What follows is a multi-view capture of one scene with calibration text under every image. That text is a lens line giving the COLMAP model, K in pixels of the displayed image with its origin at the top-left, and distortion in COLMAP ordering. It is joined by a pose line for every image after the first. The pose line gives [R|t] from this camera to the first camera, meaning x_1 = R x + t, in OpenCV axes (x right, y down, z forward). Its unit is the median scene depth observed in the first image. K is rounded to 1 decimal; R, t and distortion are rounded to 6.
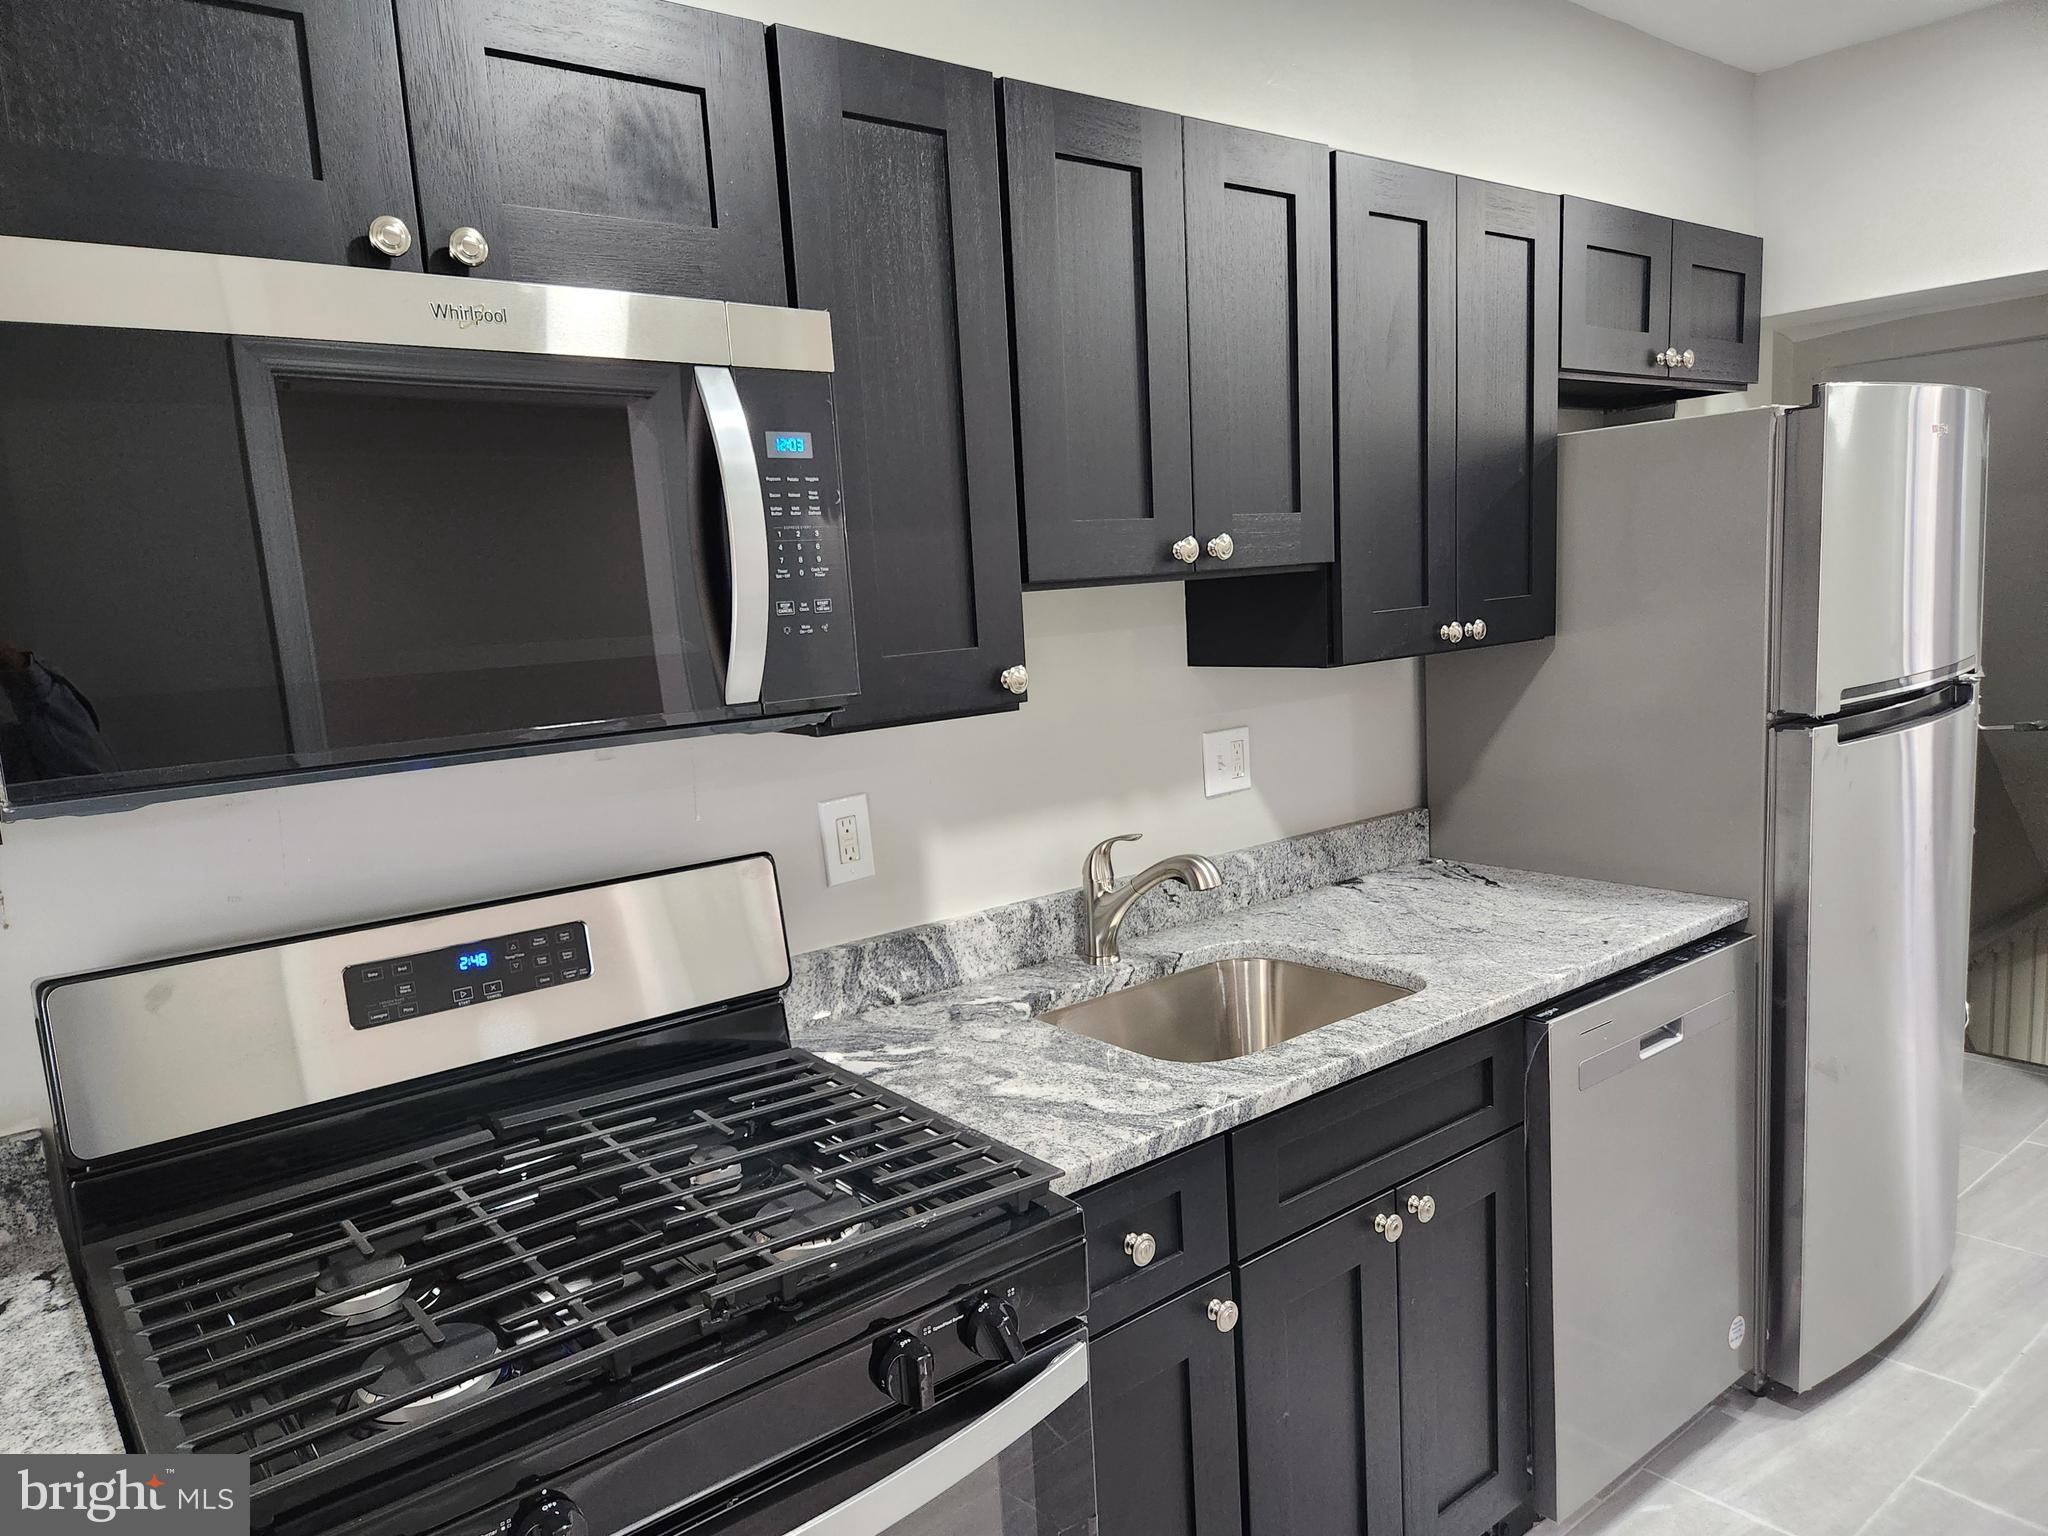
lens RADIAL K [[1381.7, 0, 1013.2], [0, 1381.7, 770.1], [0, 0, 1]] dist [0.059802, -0.045058]
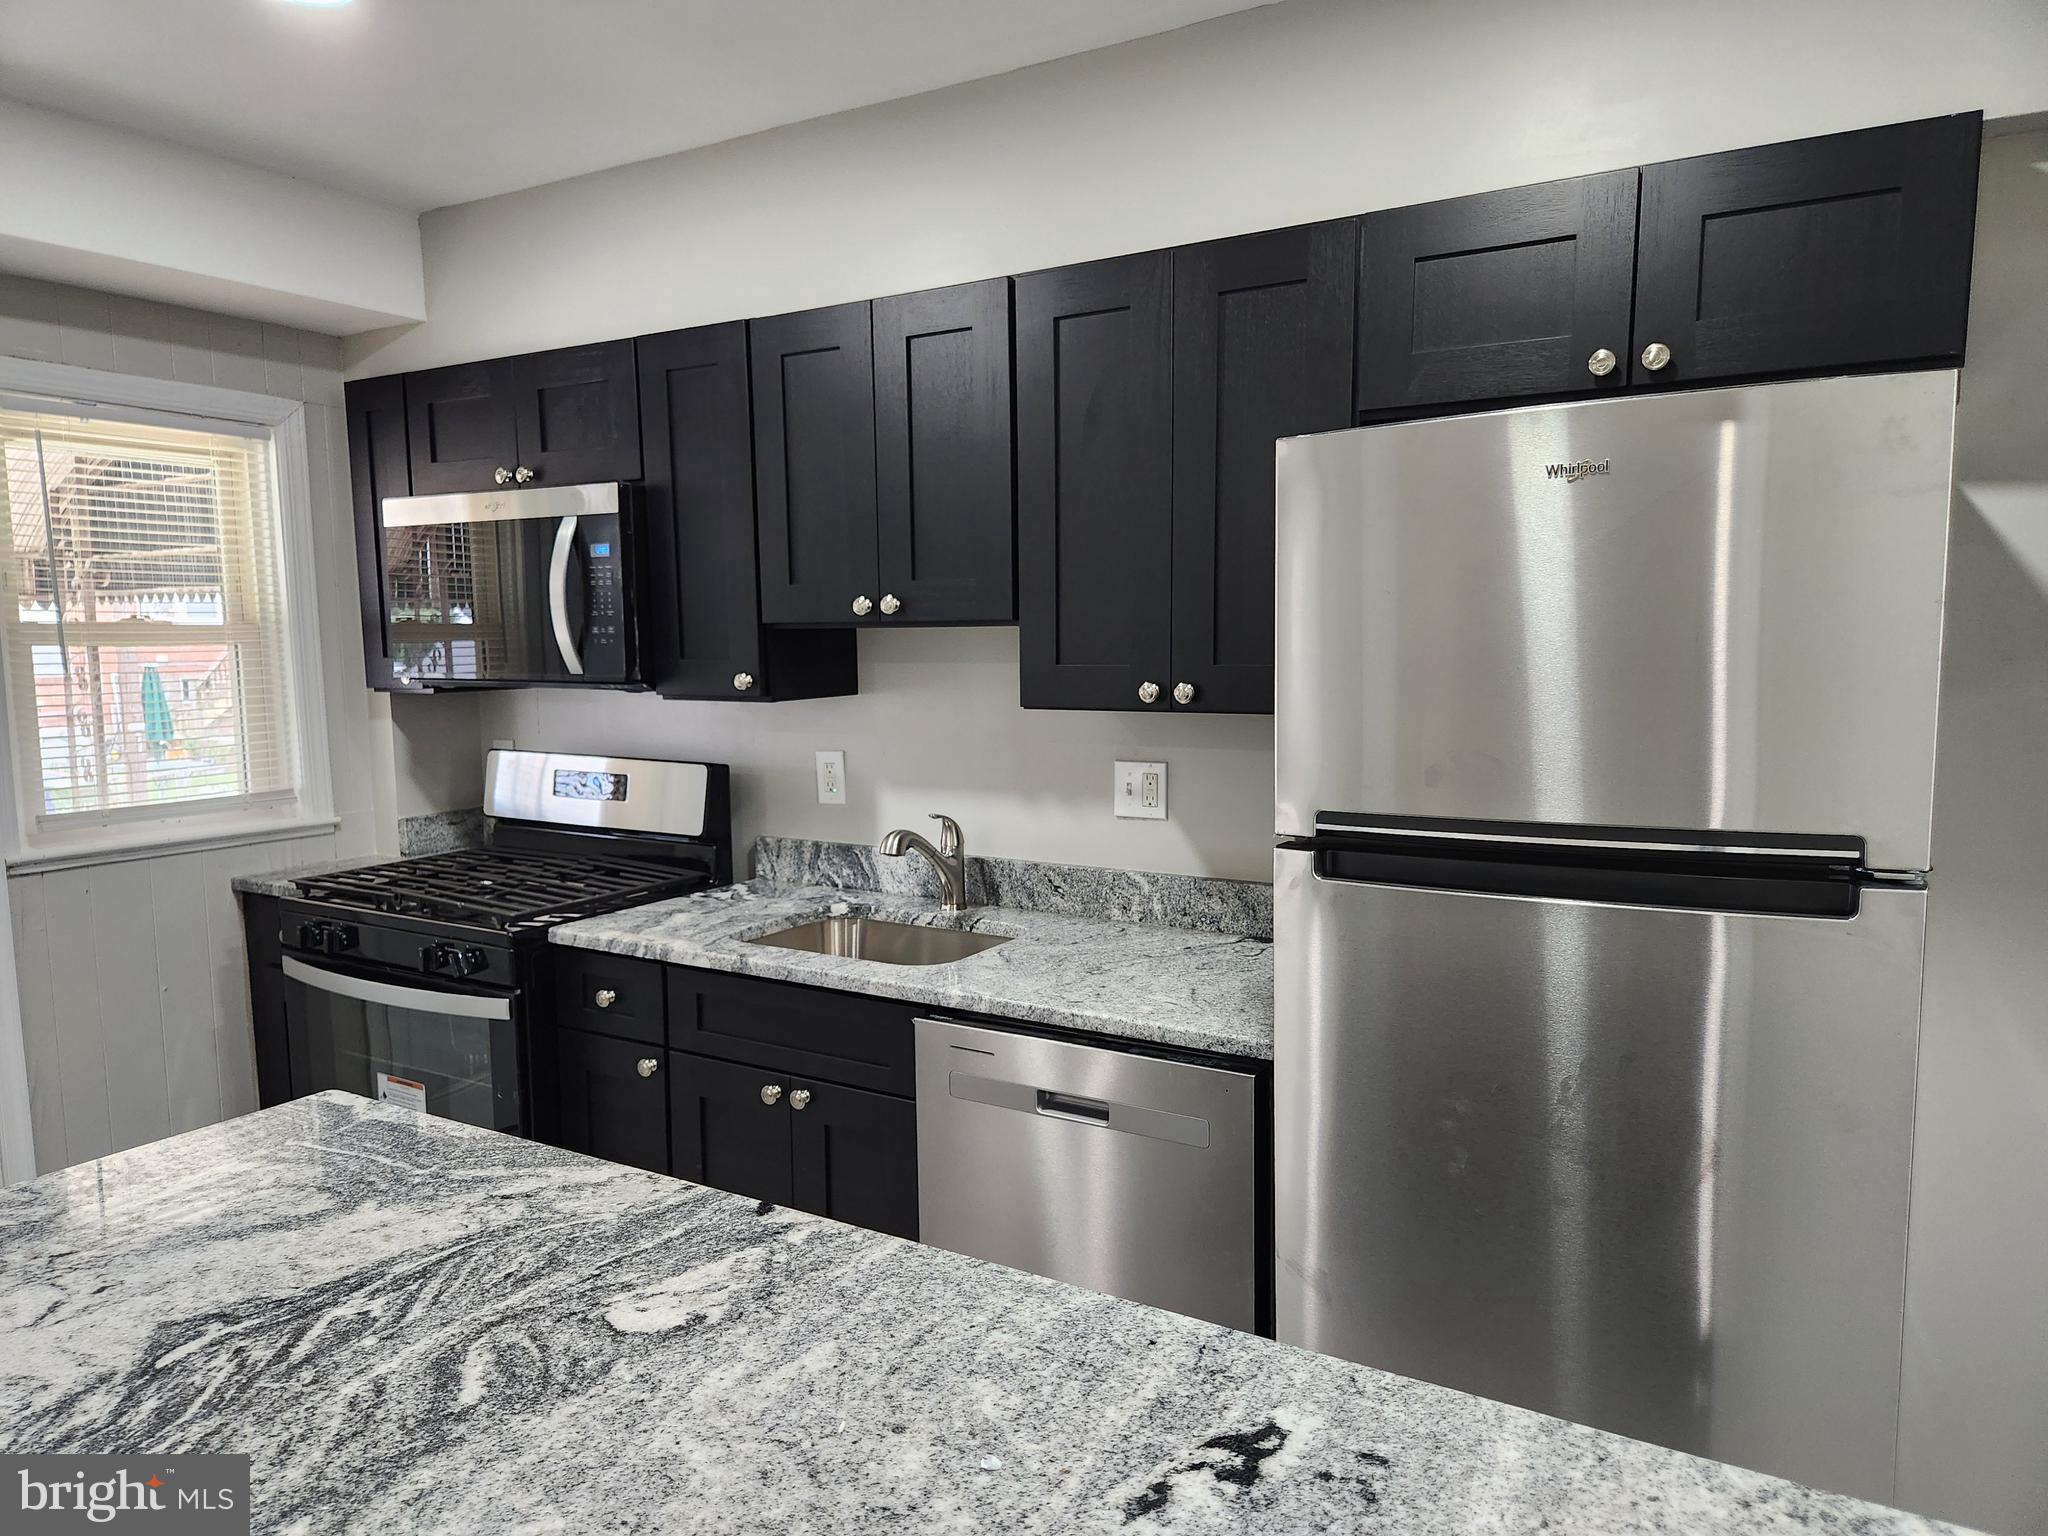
lens RADIAL K [[1381.7, 0, 1011.2], [0, 1381.7, 778.2], [0, 0, 1]] dist [0.059802, -0.045058]
pose [[0.345188, 0.156947, -0.925318, 1.377101], [-0.137819, 0.983707, 0.115437, -0.156147], [0.928359, 0.087679, 0.361194, 0.594675]]
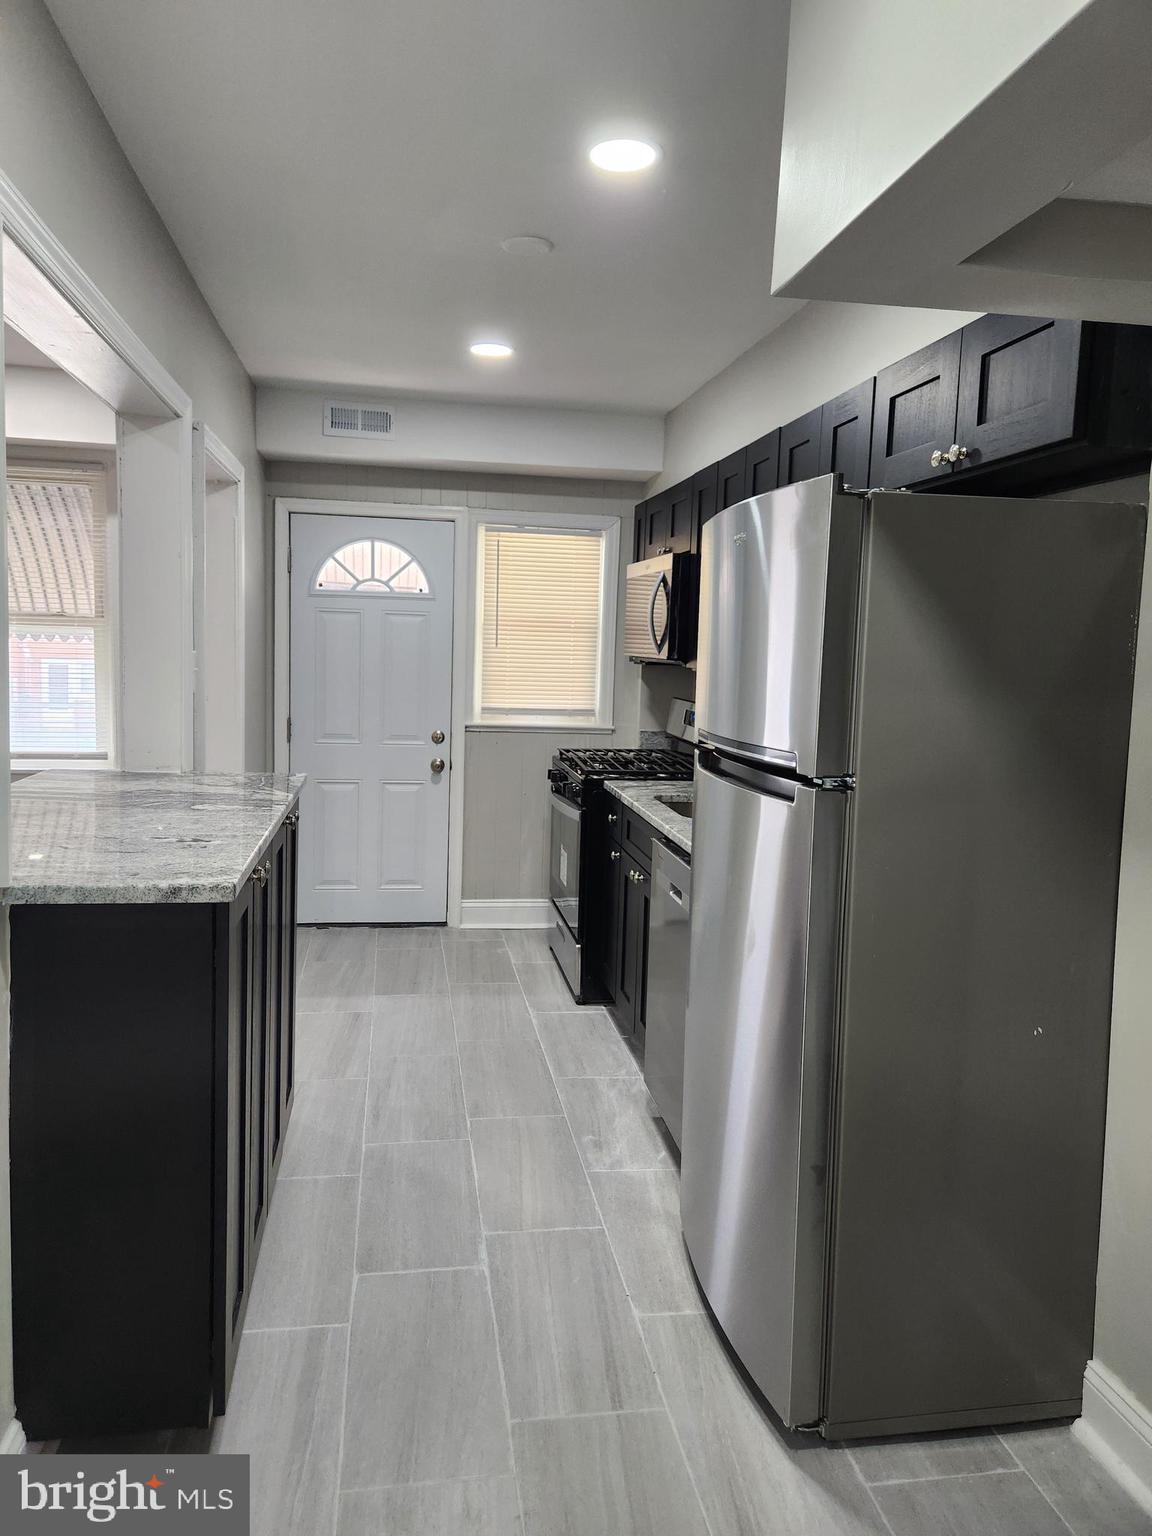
lens RADIAL K [[1036.3, 0, 570.8], [0, 1036.3, 755.6], [0, 0, 1]] dist [0.059802, -0.045058]
pose [[-0.480363, 0.145583, -0.864903, 1.749806], [-0.120438, 0.965837, 0.229463, -0.293817], [0.868761, 0.214393, -0.446419, 1.504336]]
